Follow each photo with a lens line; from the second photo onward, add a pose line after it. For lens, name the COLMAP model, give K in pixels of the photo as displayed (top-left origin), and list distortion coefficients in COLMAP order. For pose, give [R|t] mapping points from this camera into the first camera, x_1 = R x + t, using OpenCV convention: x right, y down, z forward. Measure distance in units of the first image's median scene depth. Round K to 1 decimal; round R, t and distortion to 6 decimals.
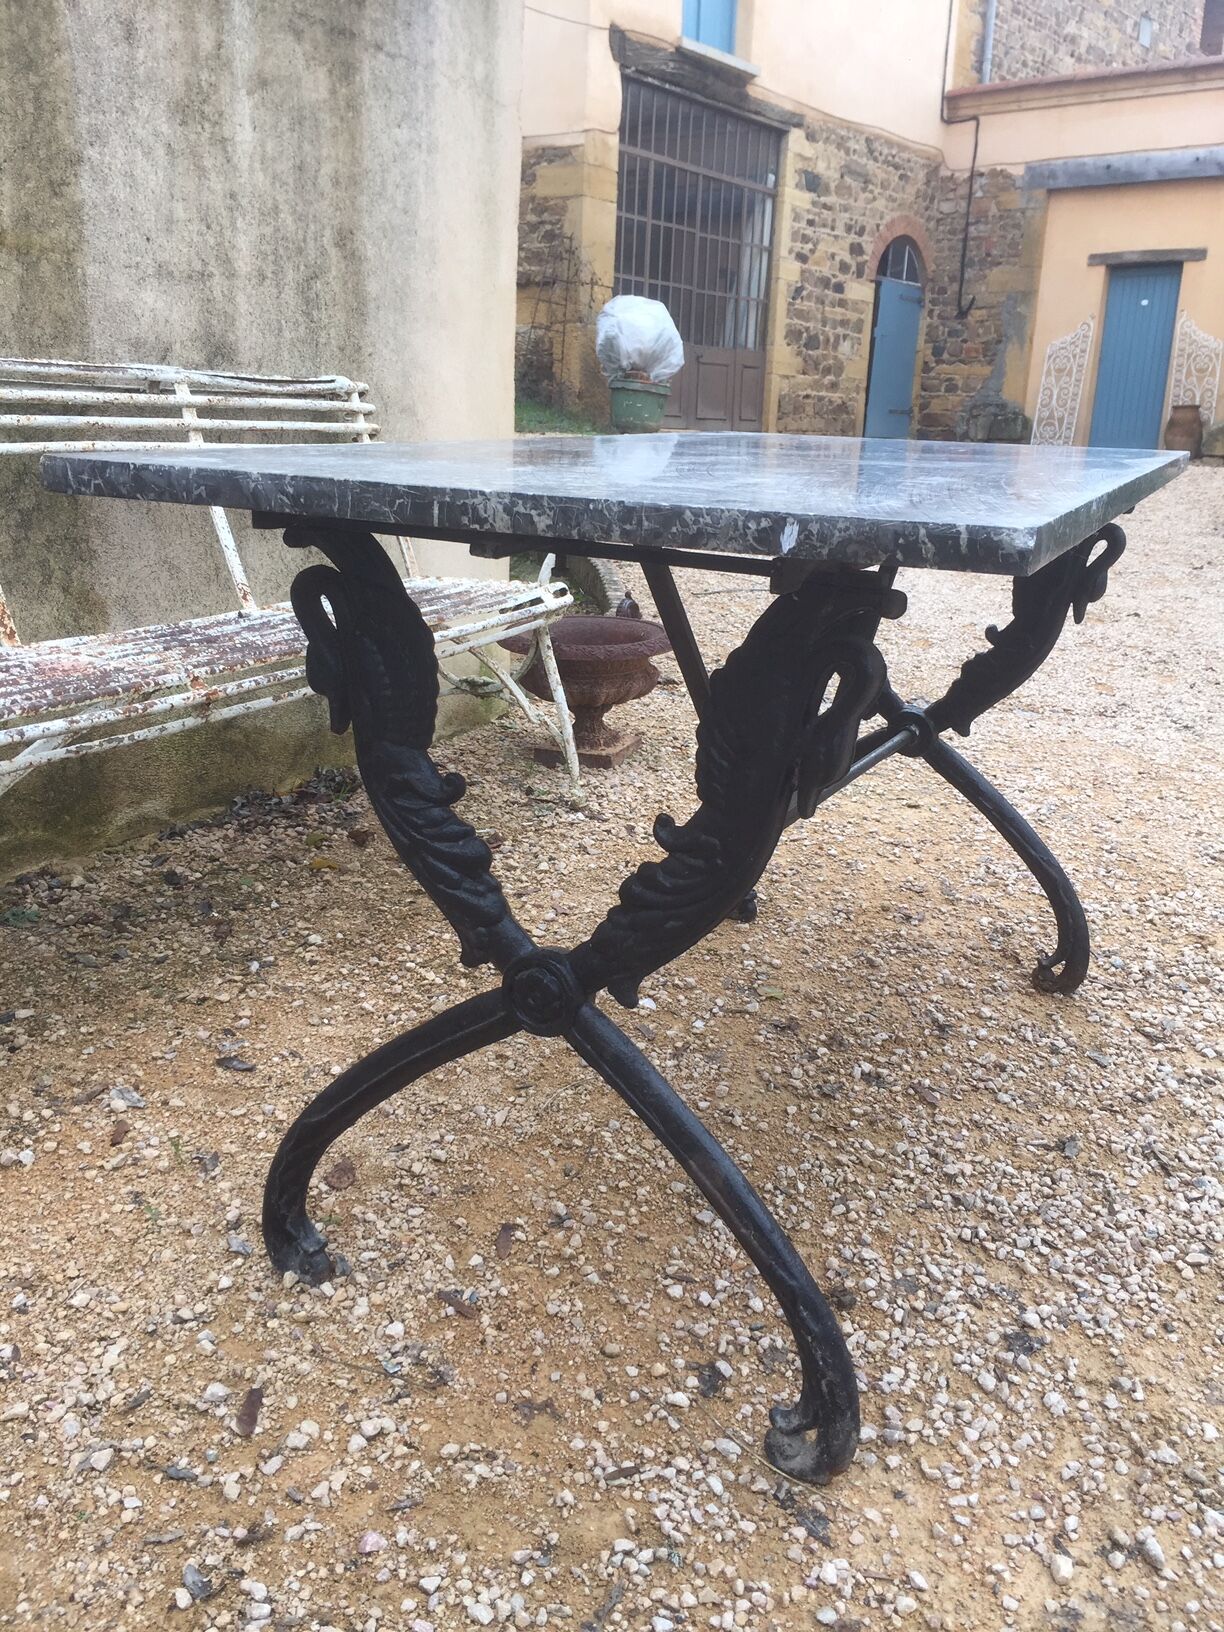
lens RADIAL K [[1407.6, 0, 601.0], [0, 1407.6, 814.6], [0, 0, 1]] dist [0.073534, -0.106171]
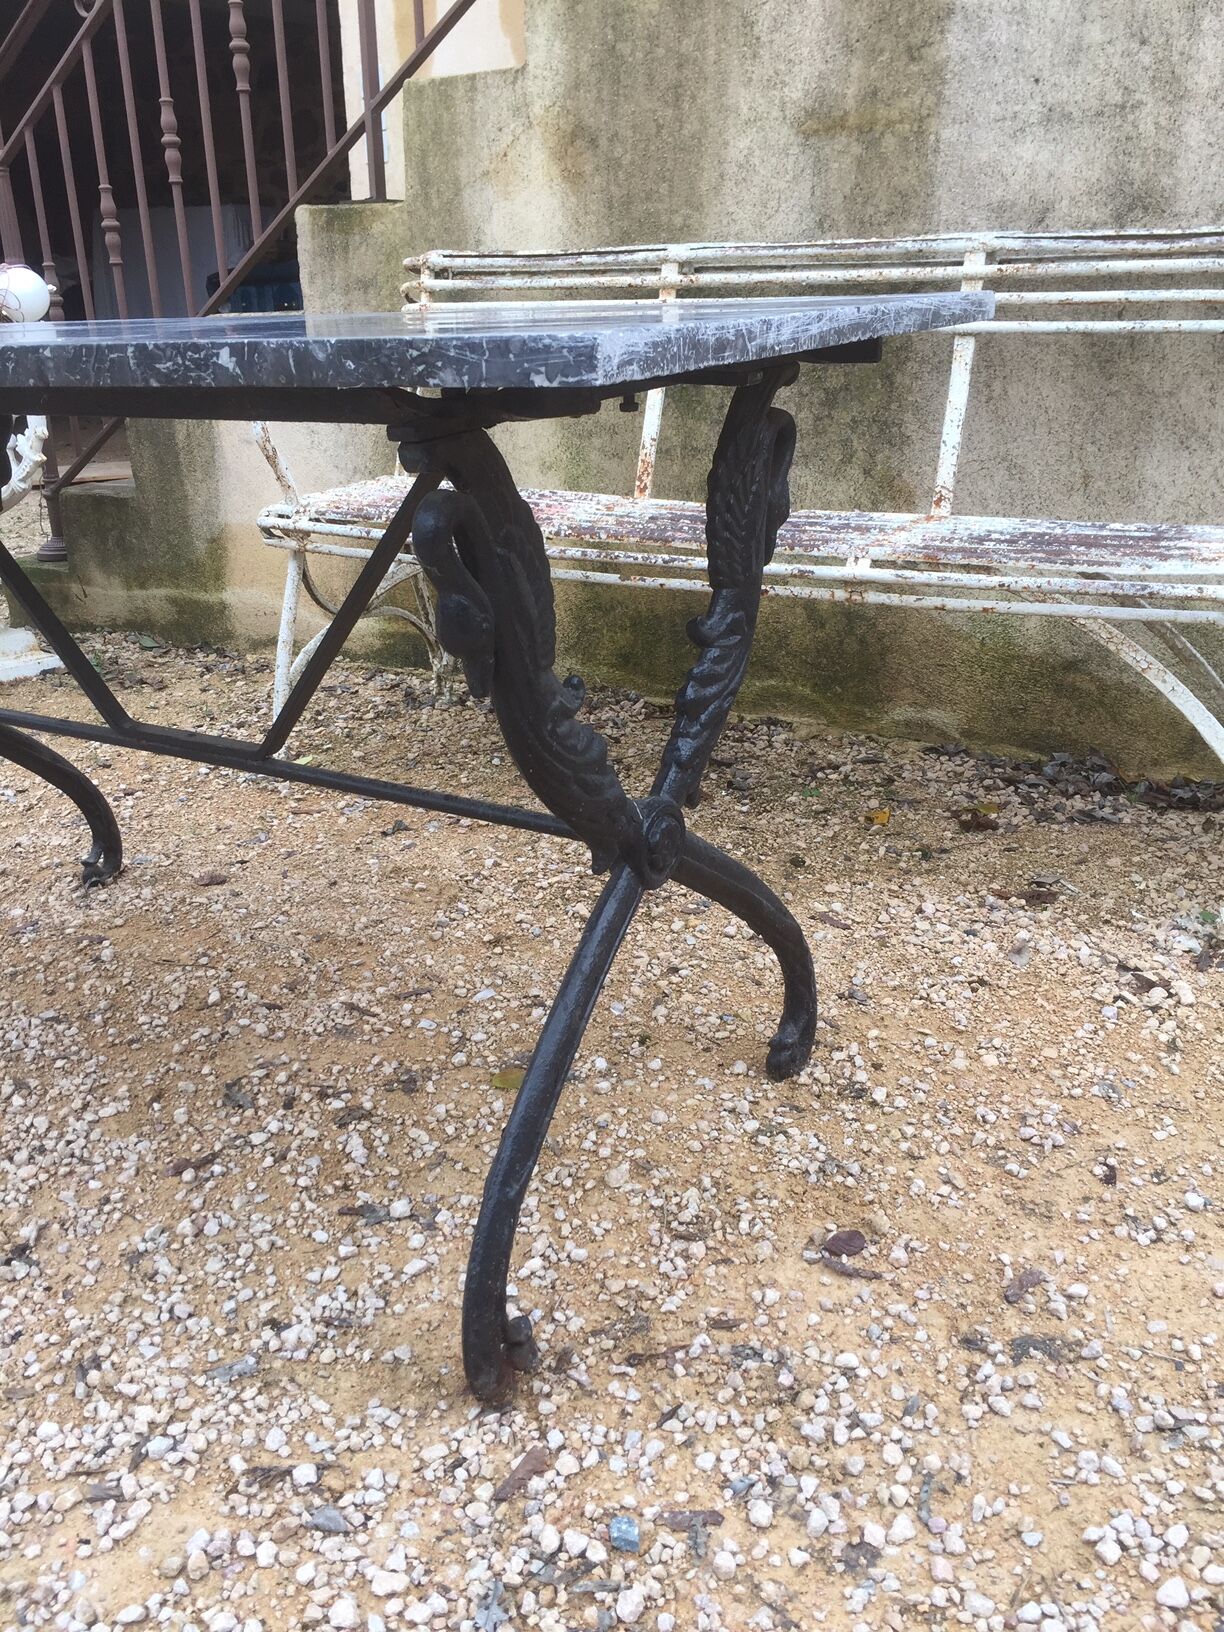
lens RADIAL K [[1407.6, 0, 584.2], [0, 1407.6, 798.1], [0, 0, 1]] dist [0.073534, -0.106171]
pose [[-0.096569, 0.317638, -0.943282, 1.267357], [-0.252555, 0.908875, 0.331907, -0.434162], [0.962752, 0.270282, -0.007548, 1.650410]]
